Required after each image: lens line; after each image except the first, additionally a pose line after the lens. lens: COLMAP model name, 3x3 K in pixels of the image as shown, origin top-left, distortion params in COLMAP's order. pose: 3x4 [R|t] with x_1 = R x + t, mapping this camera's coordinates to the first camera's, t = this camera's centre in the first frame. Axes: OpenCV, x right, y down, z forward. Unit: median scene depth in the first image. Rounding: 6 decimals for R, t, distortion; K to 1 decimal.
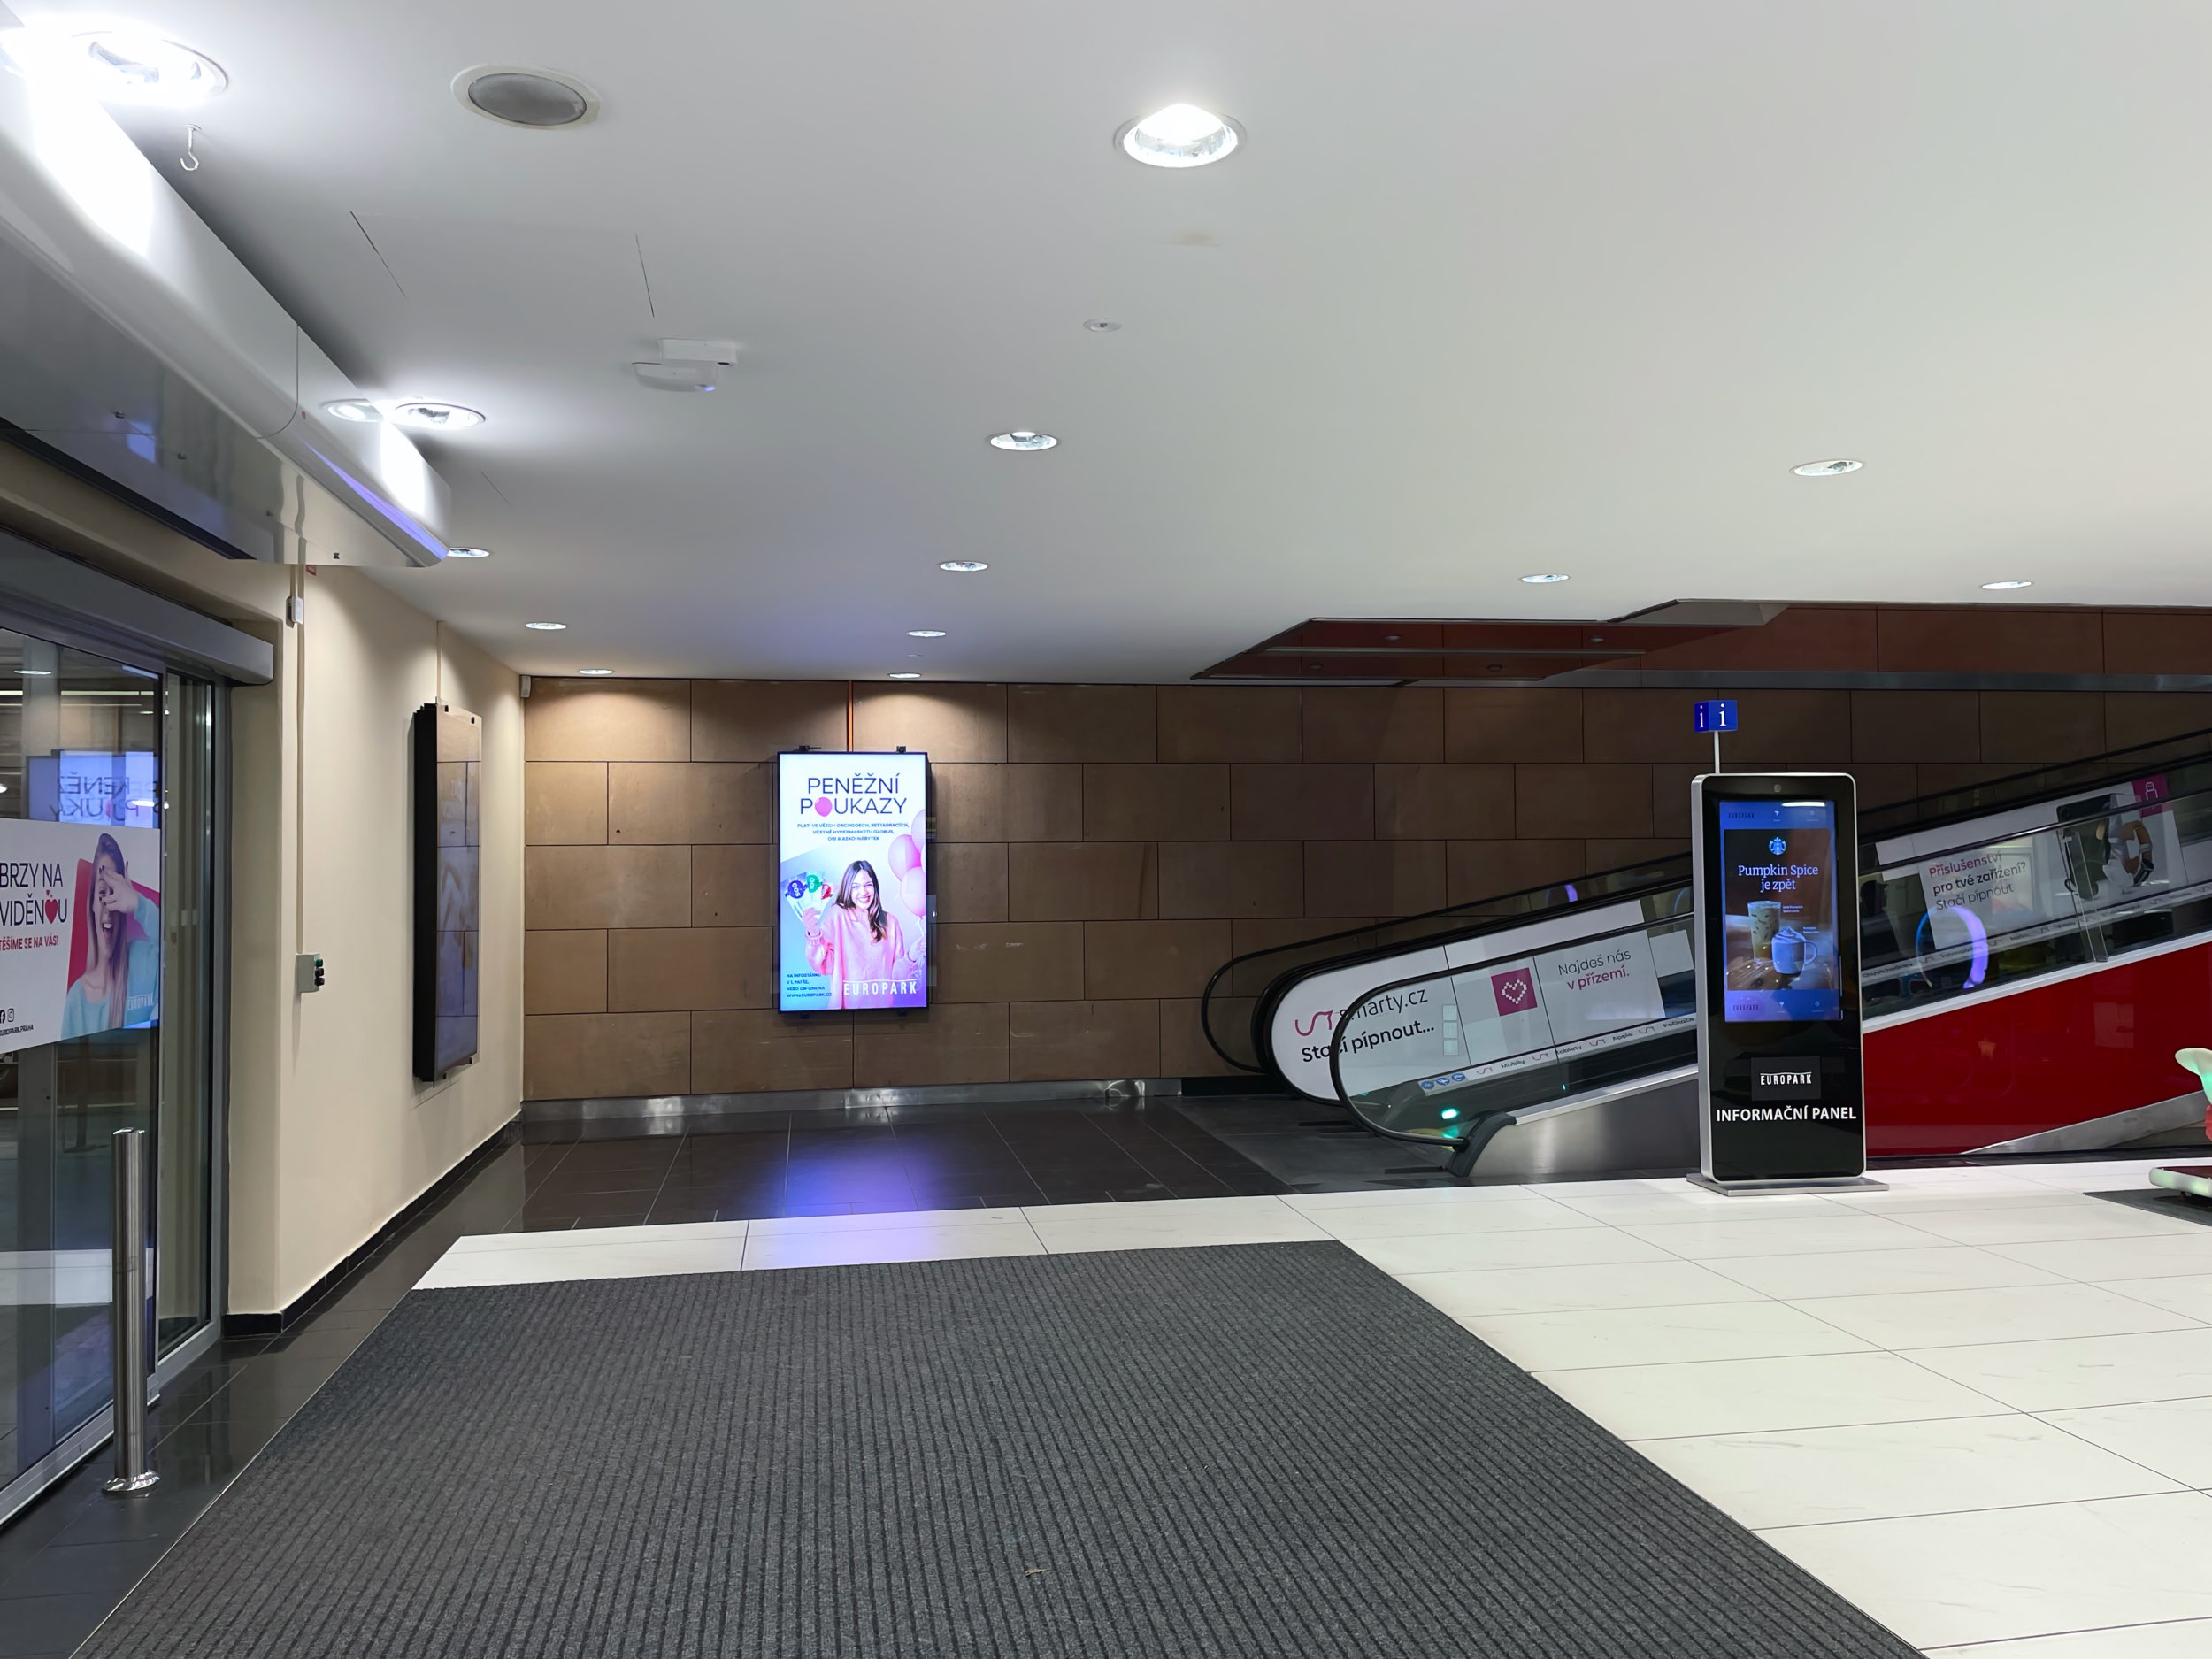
lens RADIAL K [[1663.8, 0, 1102.8], [0, 1663.8, 809.6], [0, 0, 1]] dist [0.079022, -0.105966]
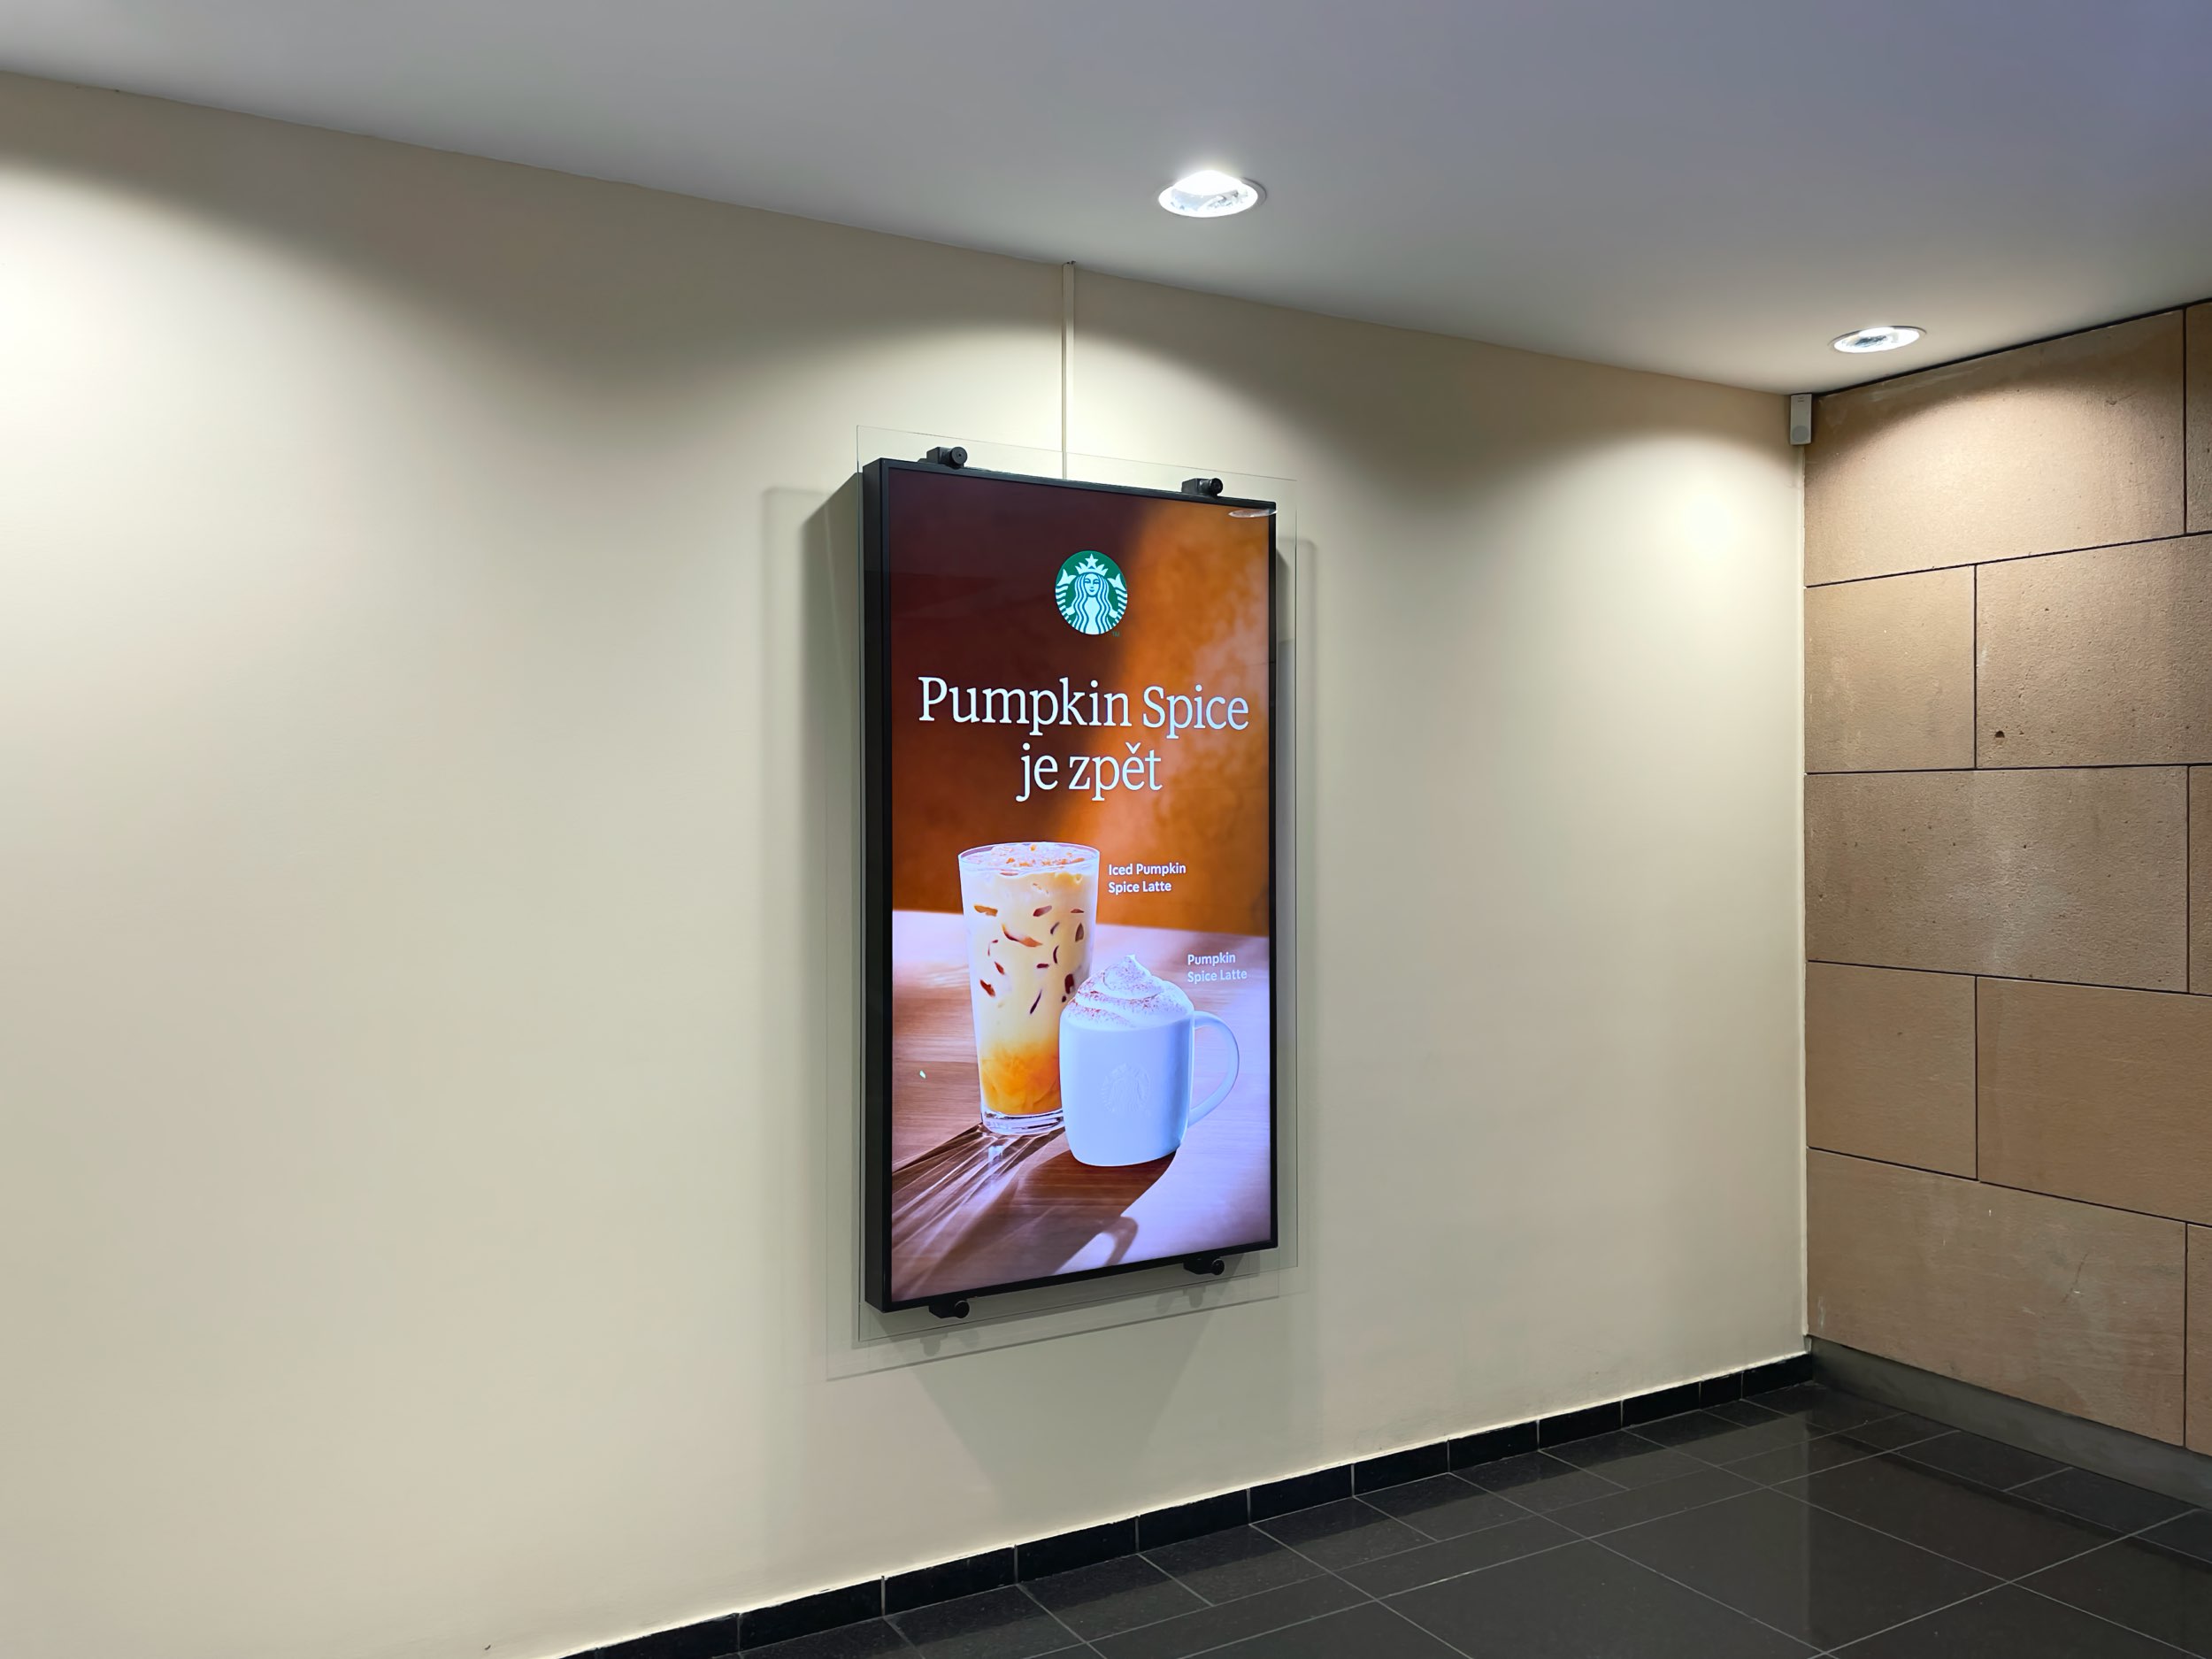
lens RADIAL K [[1684.6, 0, 1093.9], [0, 1684.6, 817.7], [0, 0, 1]] dist [0.060582, -0.065906]
pose [[0.347980, 0.010435, -0.937444, 0.019402], [0.028899, 0.999343, 0.021851, 0.019153], [0.937056, -0.034695, 0.347450, 0.711584]]
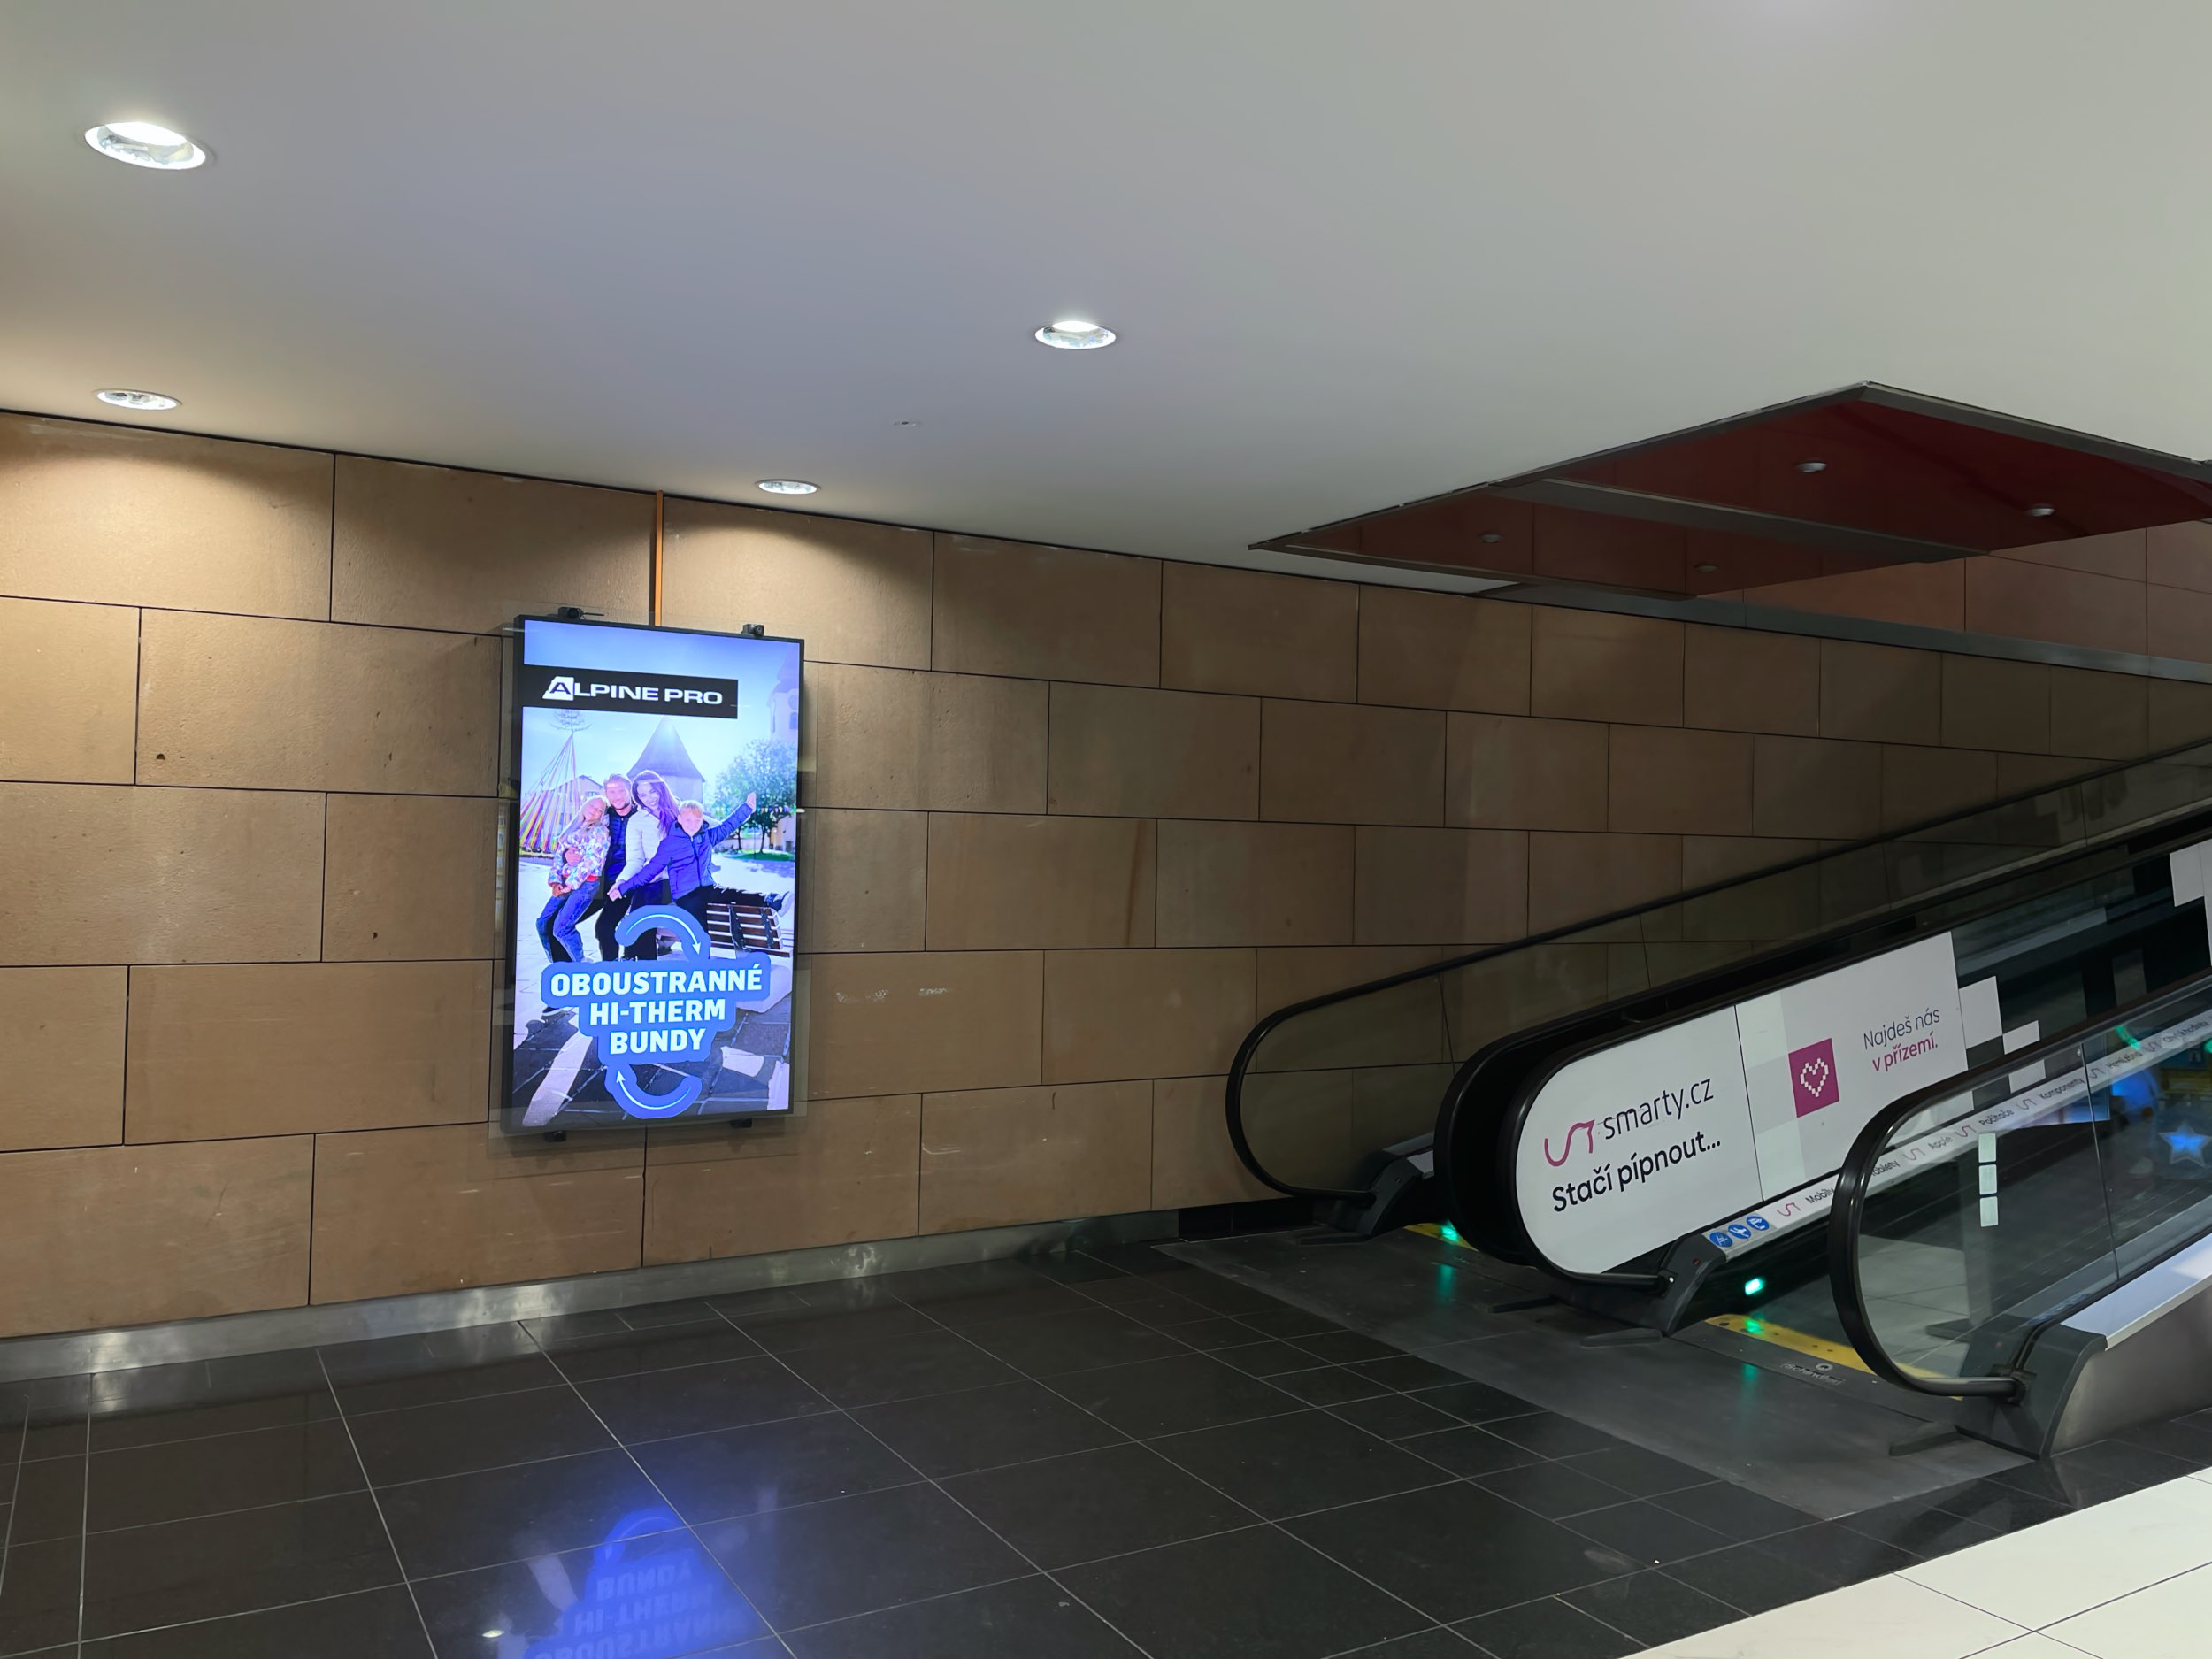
lens RADIAL K [[1663.8, 0, 1113.1], [0, 1663.8, 809.6], [0, 0, 1]] dist [0.079022, -0.105966]
pose [[0.936499, 0.035744, 0.348845, -0.221634], [-0.038465, 0.999260, 0.000875, 0.018472], [-0.348555, -0.014238, 0.937180, 0.504760]]
